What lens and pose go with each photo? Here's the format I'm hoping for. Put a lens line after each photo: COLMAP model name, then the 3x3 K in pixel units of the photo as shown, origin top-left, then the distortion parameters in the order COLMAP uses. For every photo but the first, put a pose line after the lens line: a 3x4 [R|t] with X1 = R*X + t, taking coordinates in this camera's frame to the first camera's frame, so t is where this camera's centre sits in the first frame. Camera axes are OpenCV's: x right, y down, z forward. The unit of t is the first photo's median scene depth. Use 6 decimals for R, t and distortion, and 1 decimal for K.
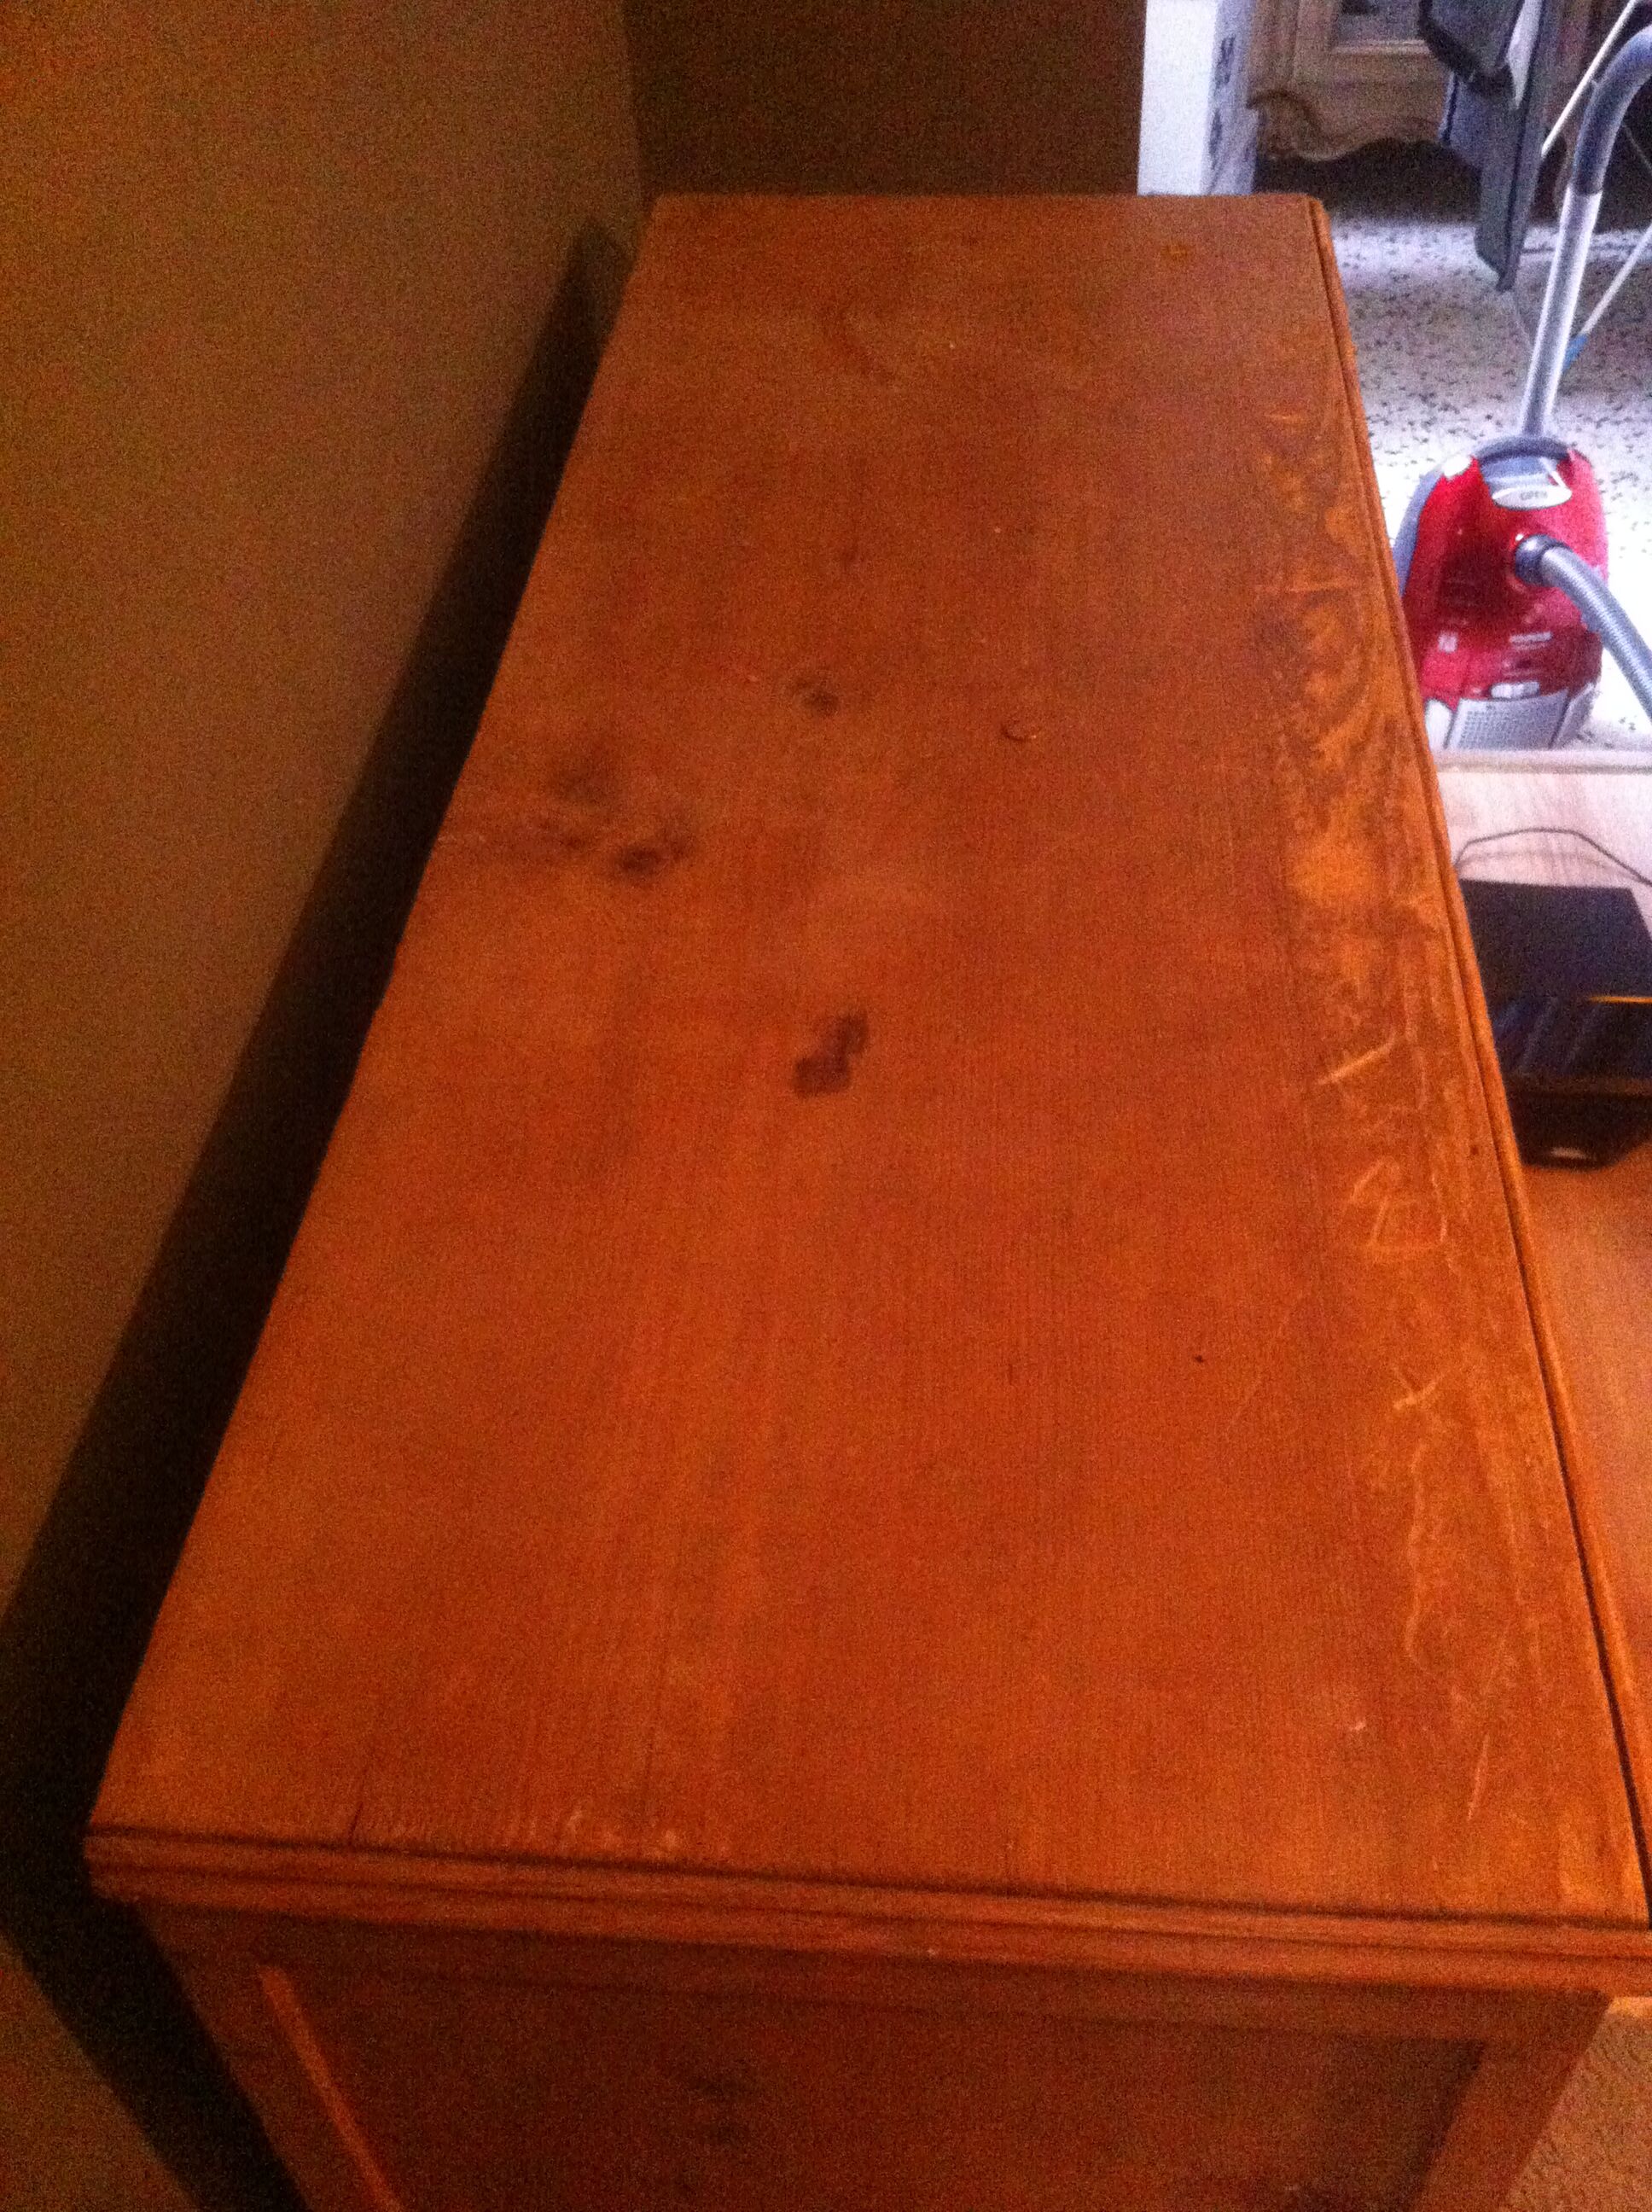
lens RADIAL K [[2203.1, 0, 826.0], [0, 2203.1, 1106.0], [0, 0, 1]] dist [0.004730, -0.024588]
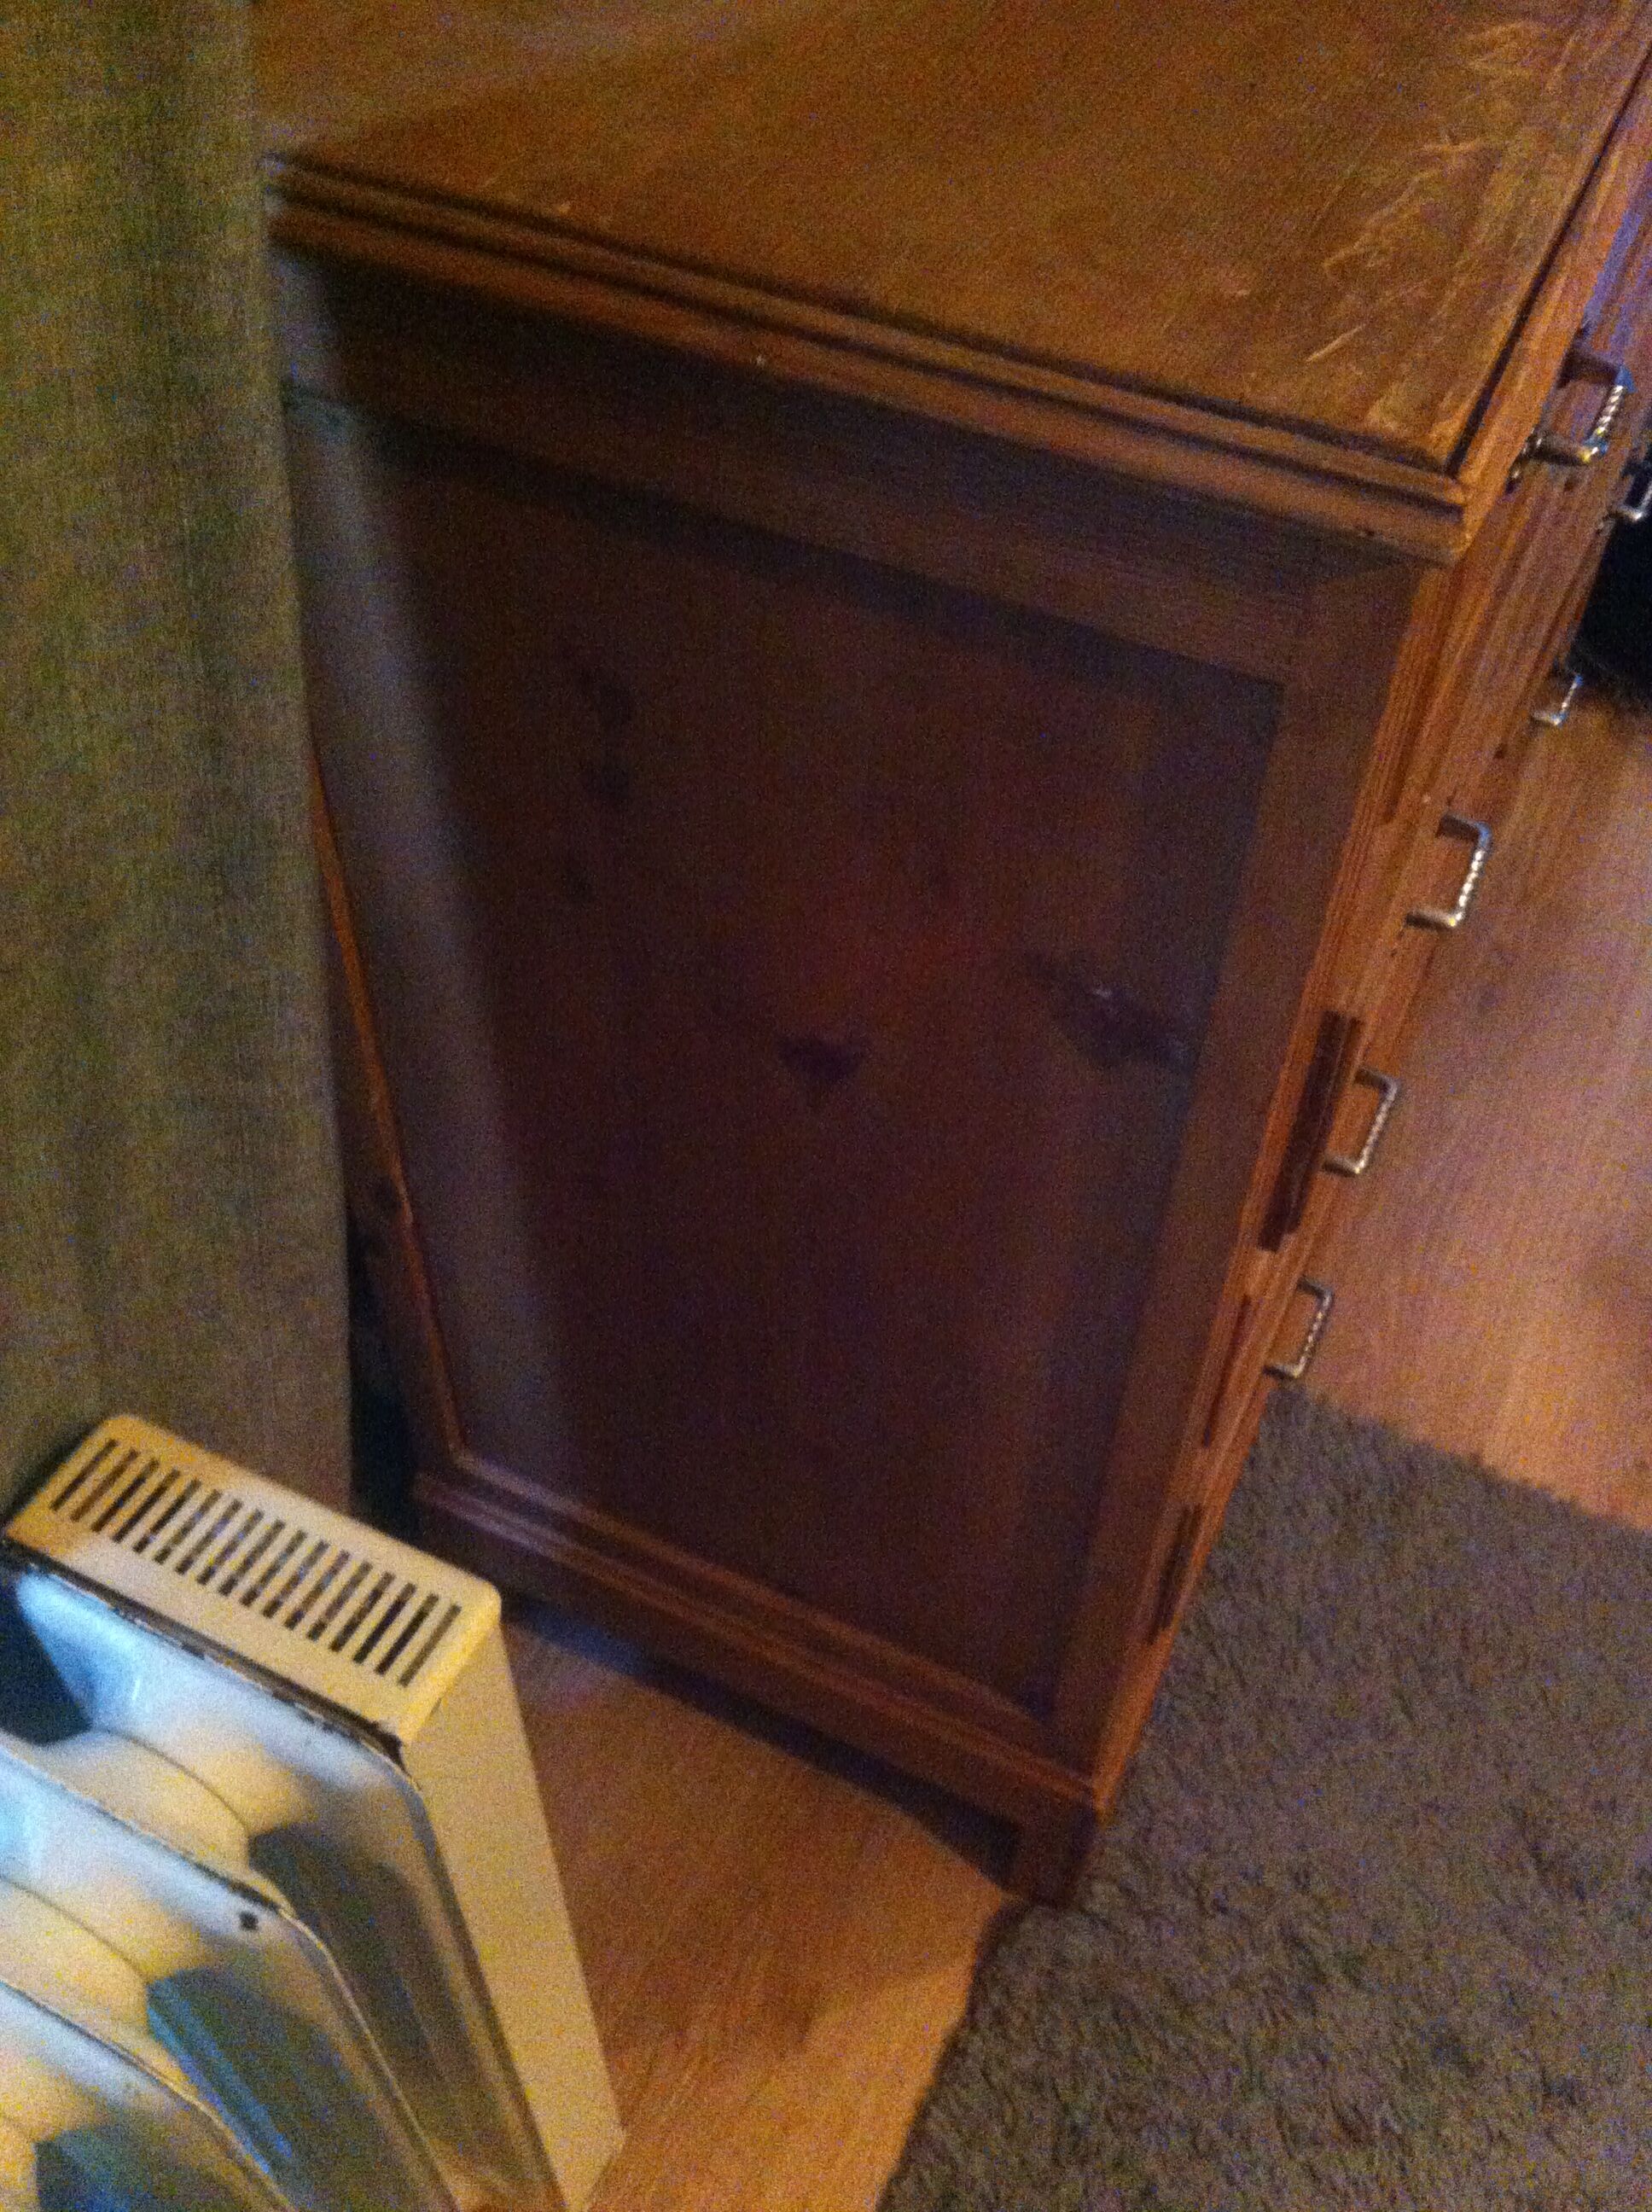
lens RADIAL K [[2203.1, 0, 826.0], [0, 2203.1, 1106.0], [0, 0, 1]] dist [0.004730, -0.024588]
pose [[0.936283, 0.298434, -0.185231, 0.271938], [-0.281691, 0.952997, 0.111562, 0.432393], [0.209818, -0.052276, 0.976342, -0.018669]]
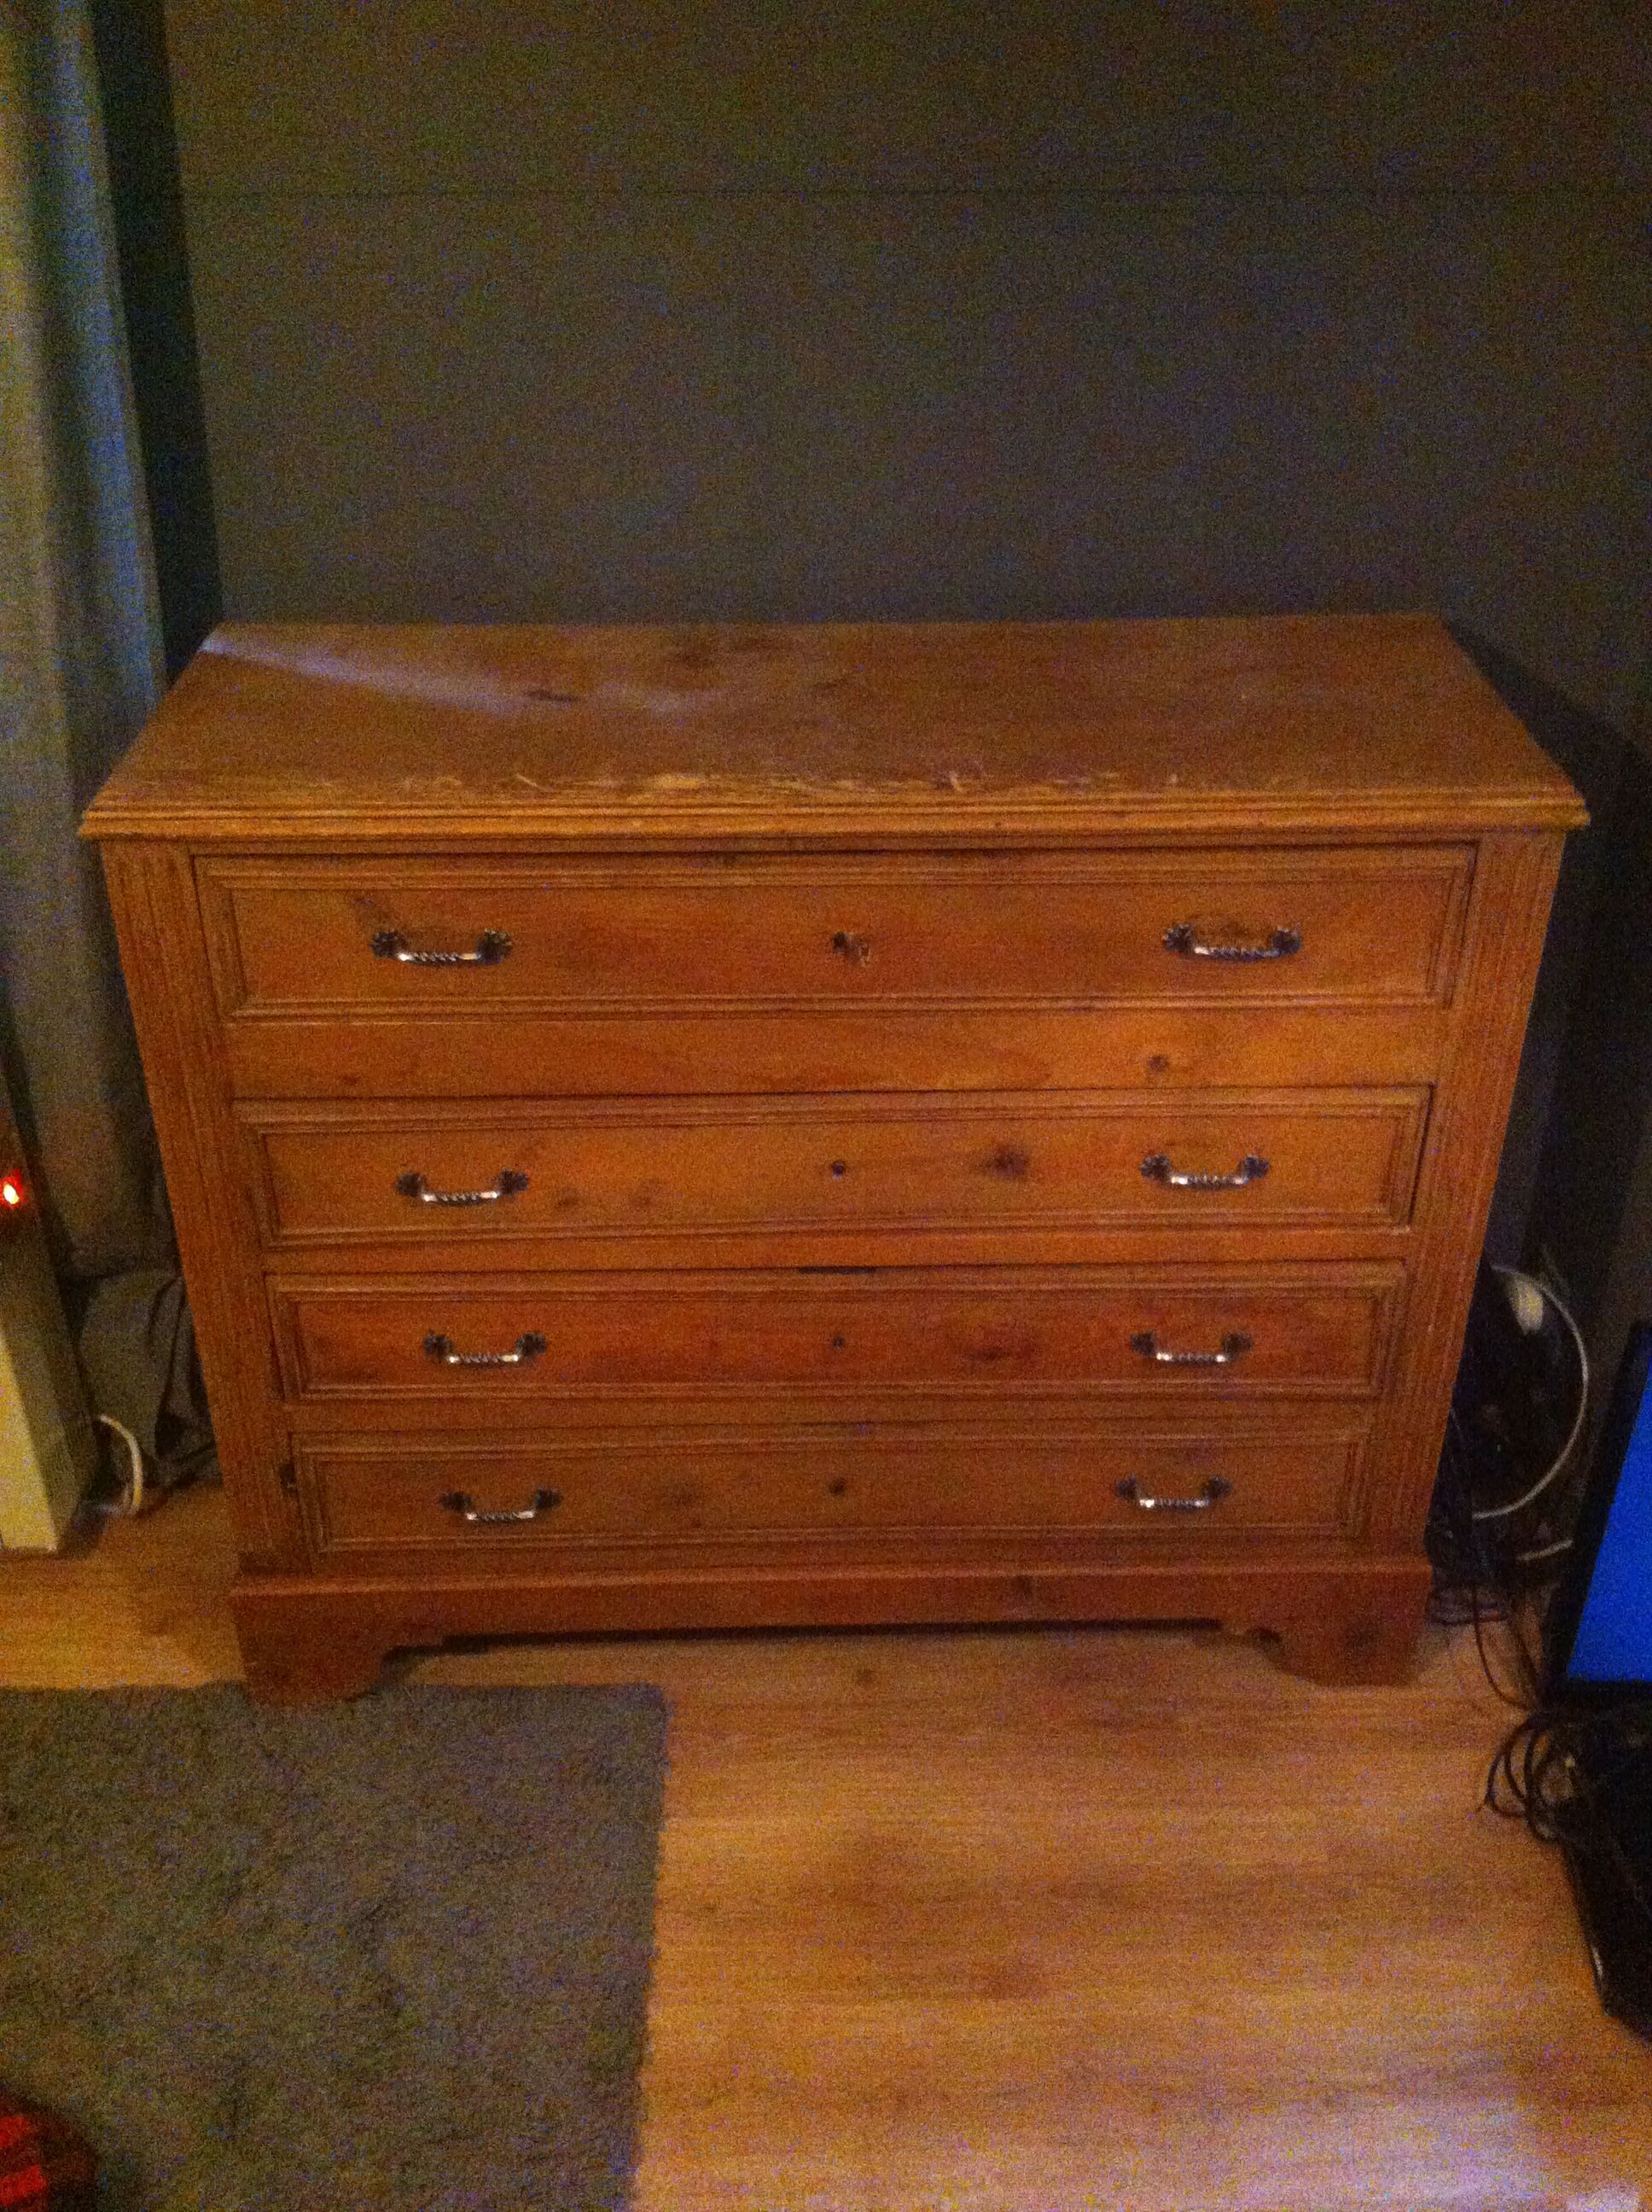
lens RADIAL K [[2259.0, 0, 826.0], [0, 2259.0, 1106.0], [0, 0, 1]] dist [0.073429, -0.009270]
pose [[0.078064, 0.536896, -0.840029, 2.280928], [-0.686524, 0.639934, 0.345209, -0.774577], [0.722905, 0.549751, 0.418548, 0.462193]]
